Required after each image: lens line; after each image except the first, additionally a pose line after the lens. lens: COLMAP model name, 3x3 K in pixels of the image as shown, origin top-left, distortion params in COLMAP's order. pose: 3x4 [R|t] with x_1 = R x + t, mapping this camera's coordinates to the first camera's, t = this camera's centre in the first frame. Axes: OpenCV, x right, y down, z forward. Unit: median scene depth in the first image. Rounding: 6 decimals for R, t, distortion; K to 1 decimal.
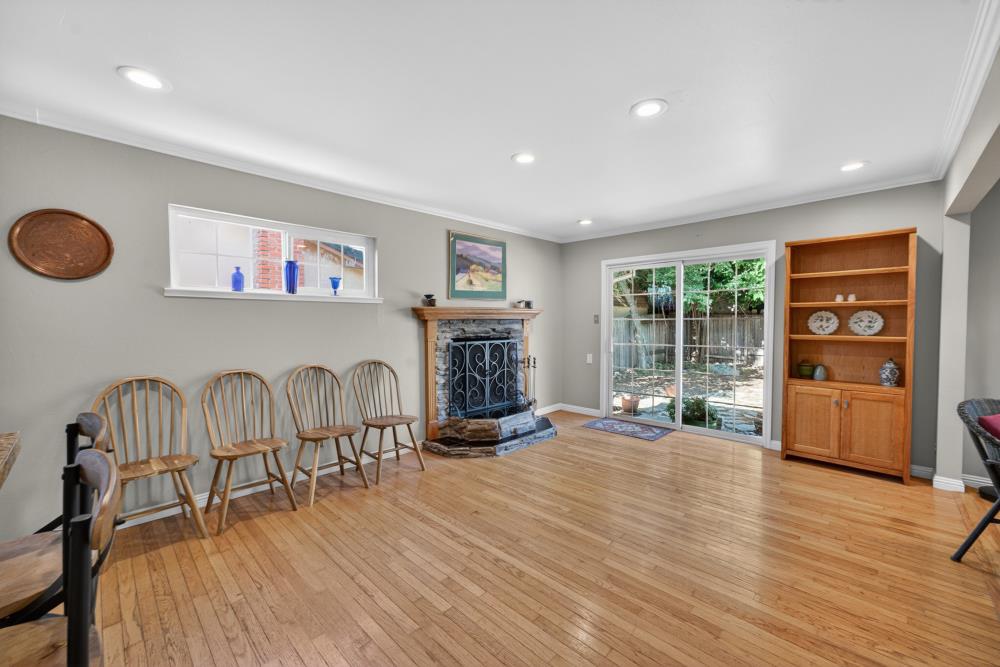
lens RADIAL K [[396.6, 0, 509.9], [0, 396.6, 329.1], [0, 0, 1]] dist [-0.000855, 0.000107]
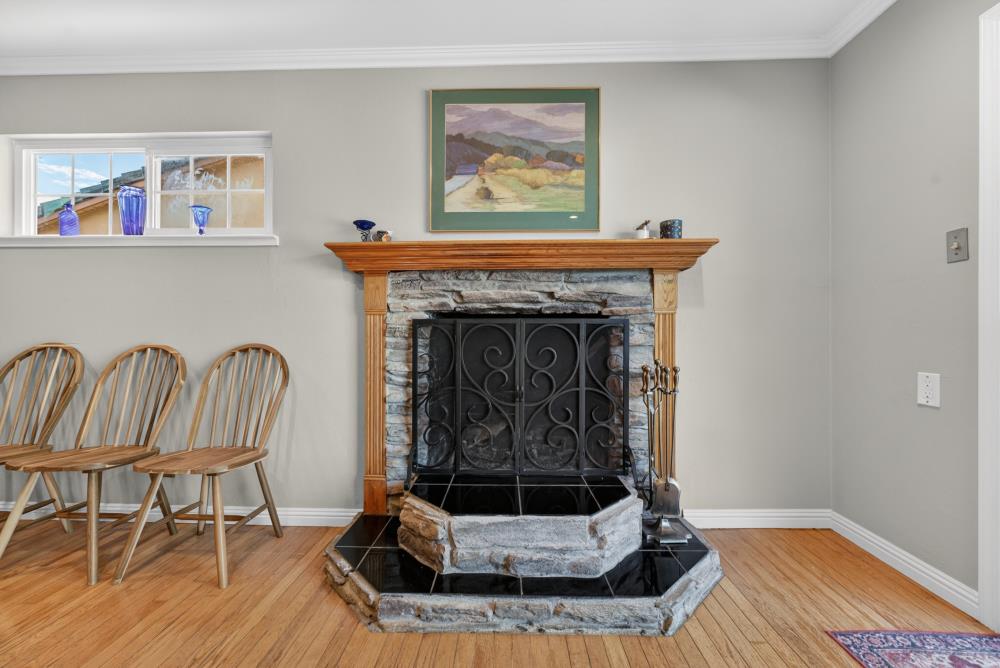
lens RADIAL K [[402.9, 0, 493.8], [0, 402.9, 332.4], [0, 0, 1]] dist [-0.000683, 0.000009]
pose [[0.667796, -0.004493, -0.744331, 0.272274], [-0.017217, 0.999621, -0.021480, 0.059343], [0.744145, 0.027159, 0.667466, 0.749048]]
